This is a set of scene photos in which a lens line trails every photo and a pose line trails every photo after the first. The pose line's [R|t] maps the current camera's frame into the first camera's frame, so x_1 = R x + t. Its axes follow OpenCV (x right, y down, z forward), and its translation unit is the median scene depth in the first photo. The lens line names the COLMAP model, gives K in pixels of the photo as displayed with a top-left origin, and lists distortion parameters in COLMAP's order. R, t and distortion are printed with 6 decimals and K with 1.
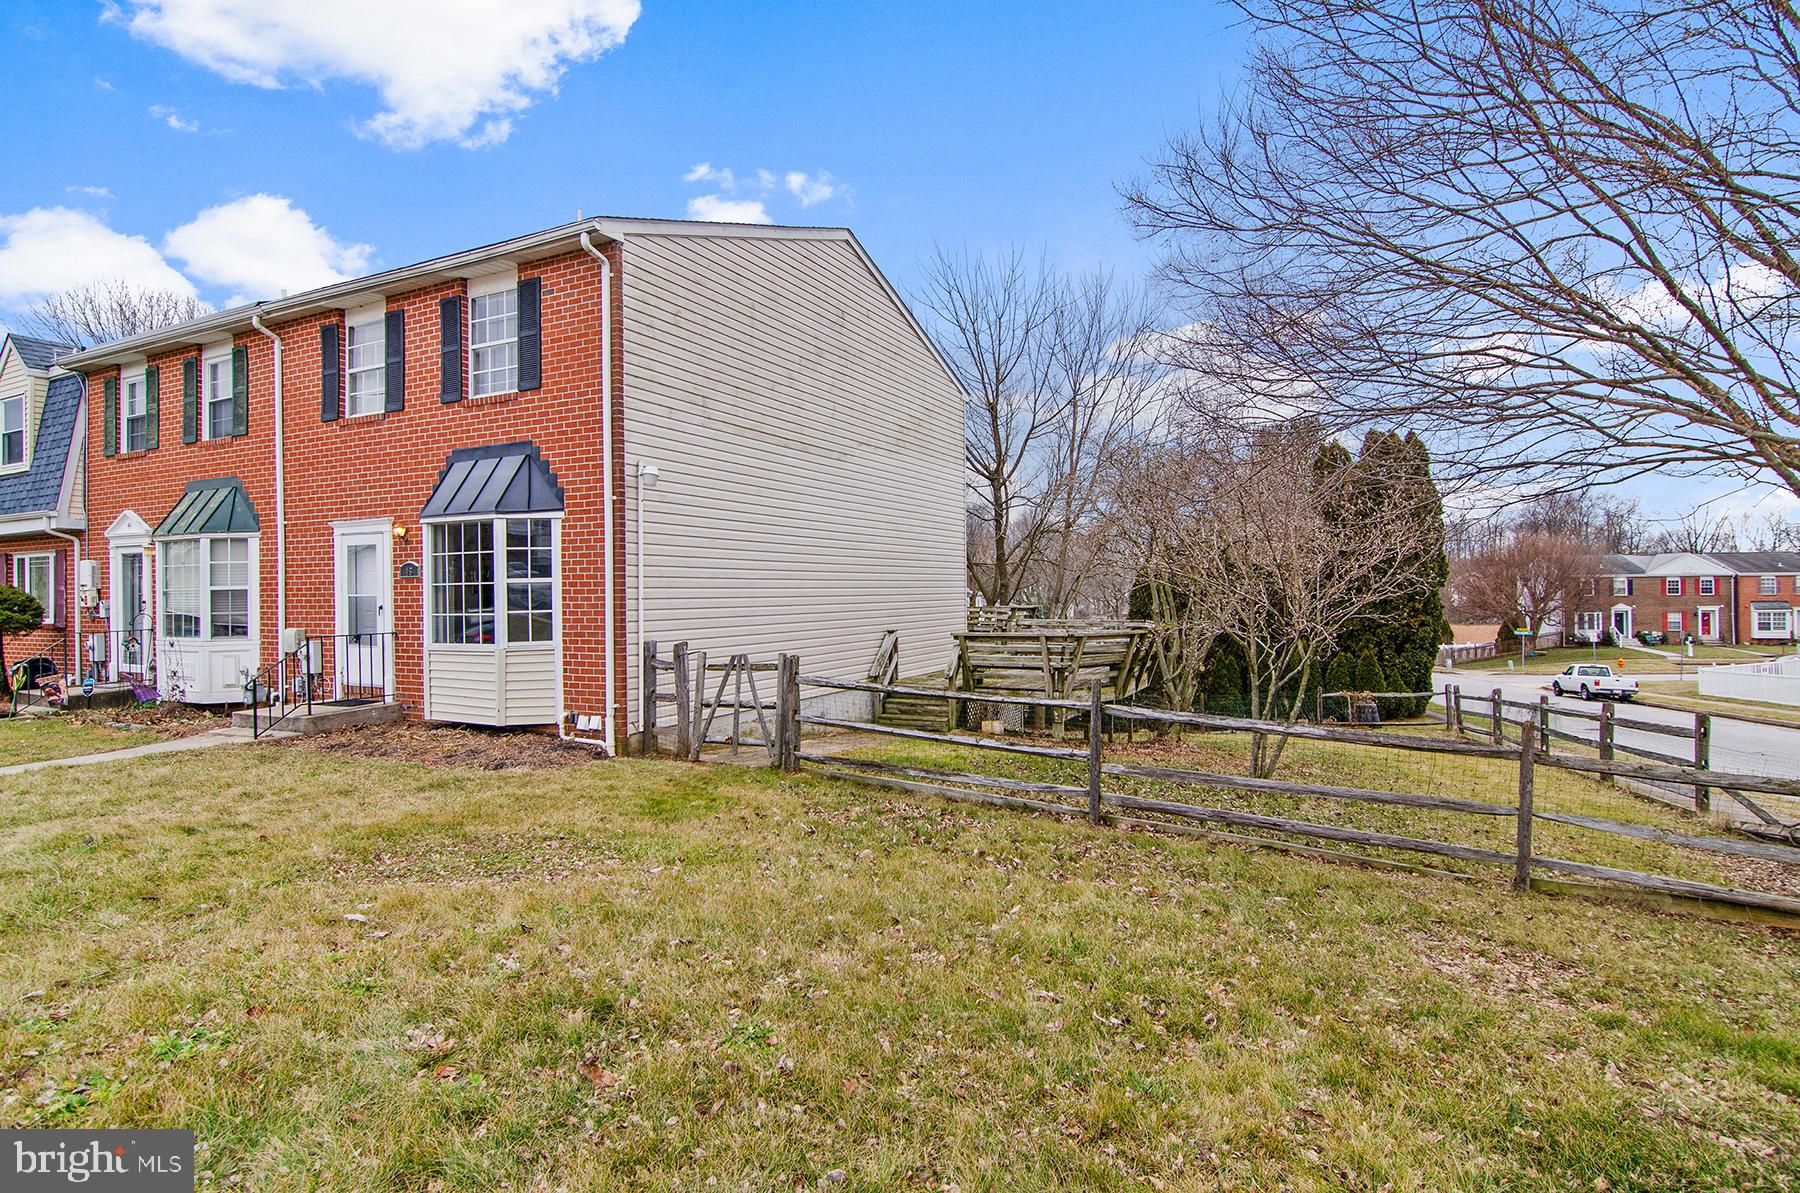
lens RADIAL K [[903.2, 0, 896.9], [0, 903.2, 594.2], [0, 0, 1]] dist [-0.013025, -0.001345]
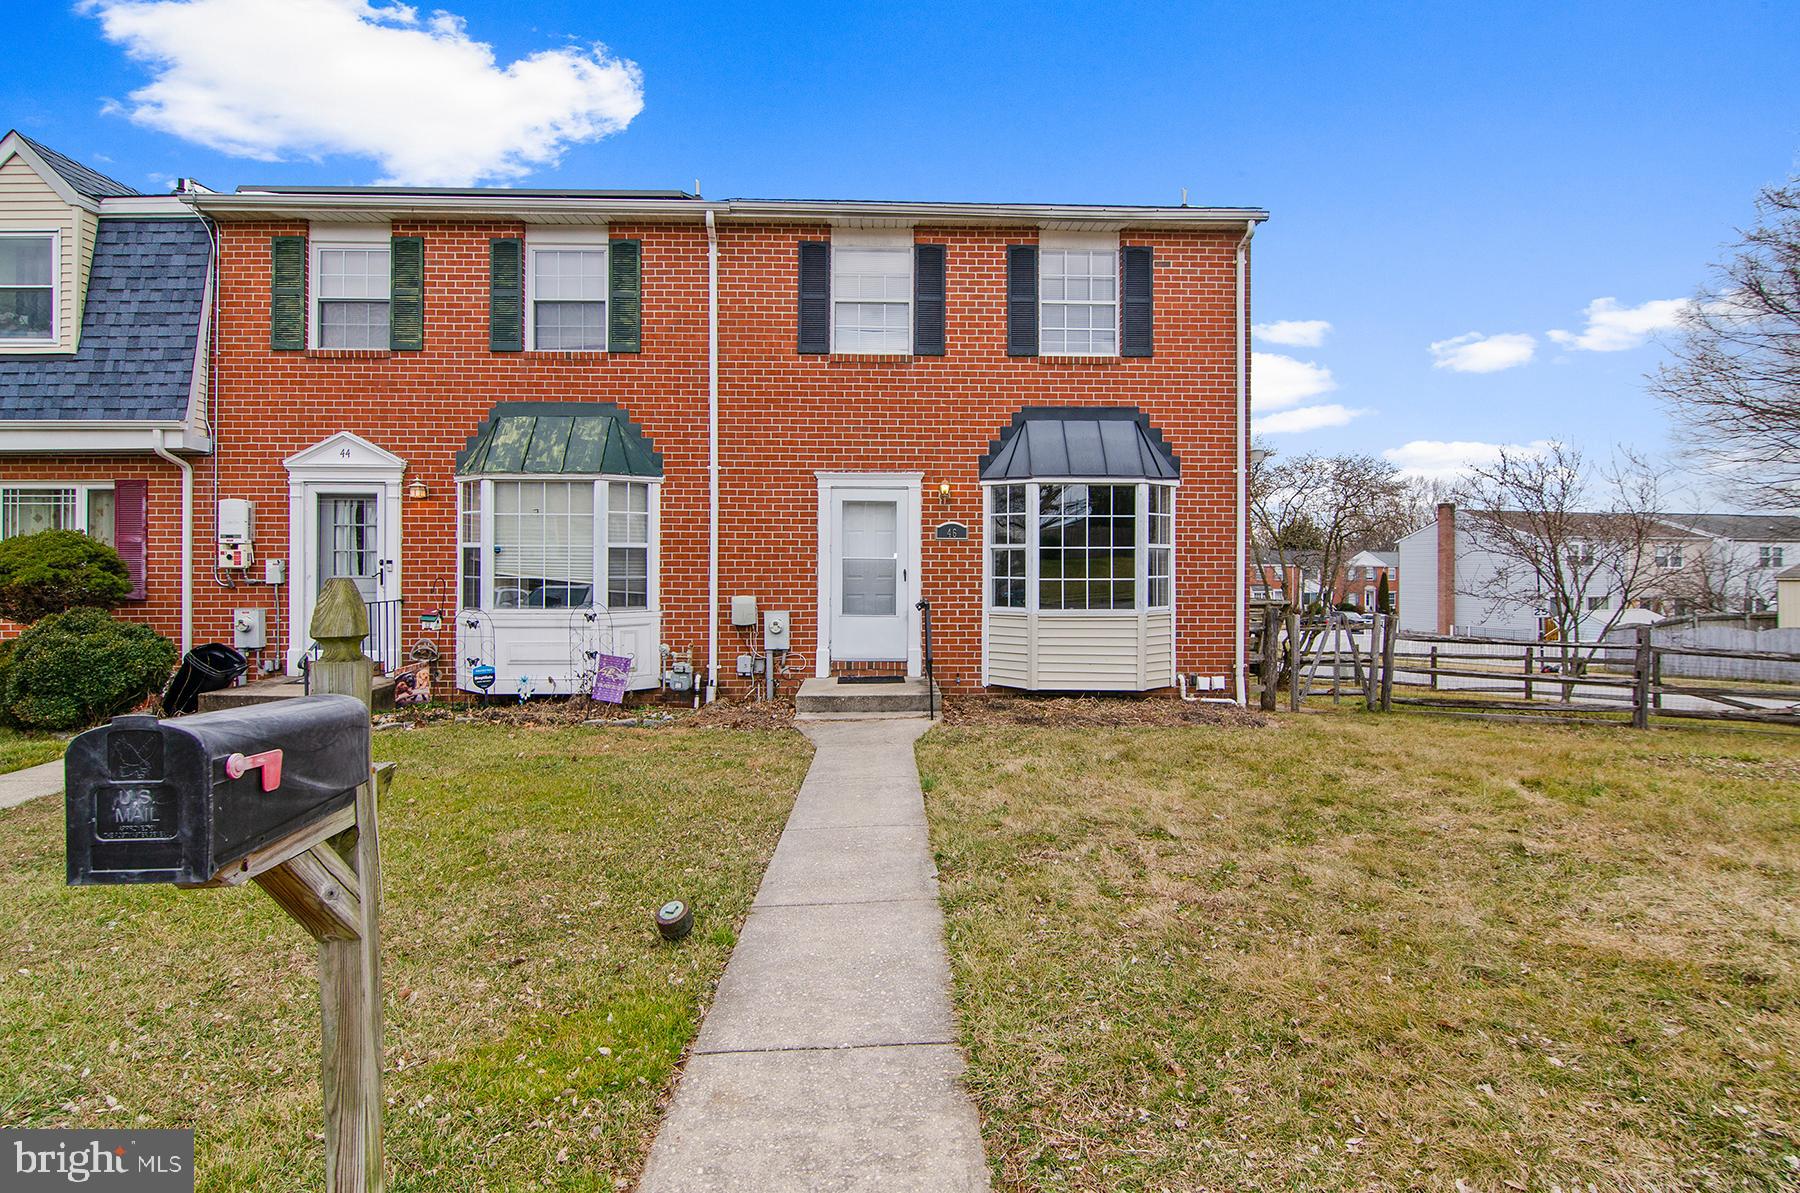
lens RADIAL K [[903.2, 0, 894.7], [0, 903.2, 587.8], [0, 0, 1]] dist [-0.013025, -0.001345]
pose [[0.882277, 0.009541, 0.470633, -1.007805], [-0.009699, 0.999951, -0.002090, 0.032299], [-0.470630, -0.002721, 0.882327, 0.214467]]
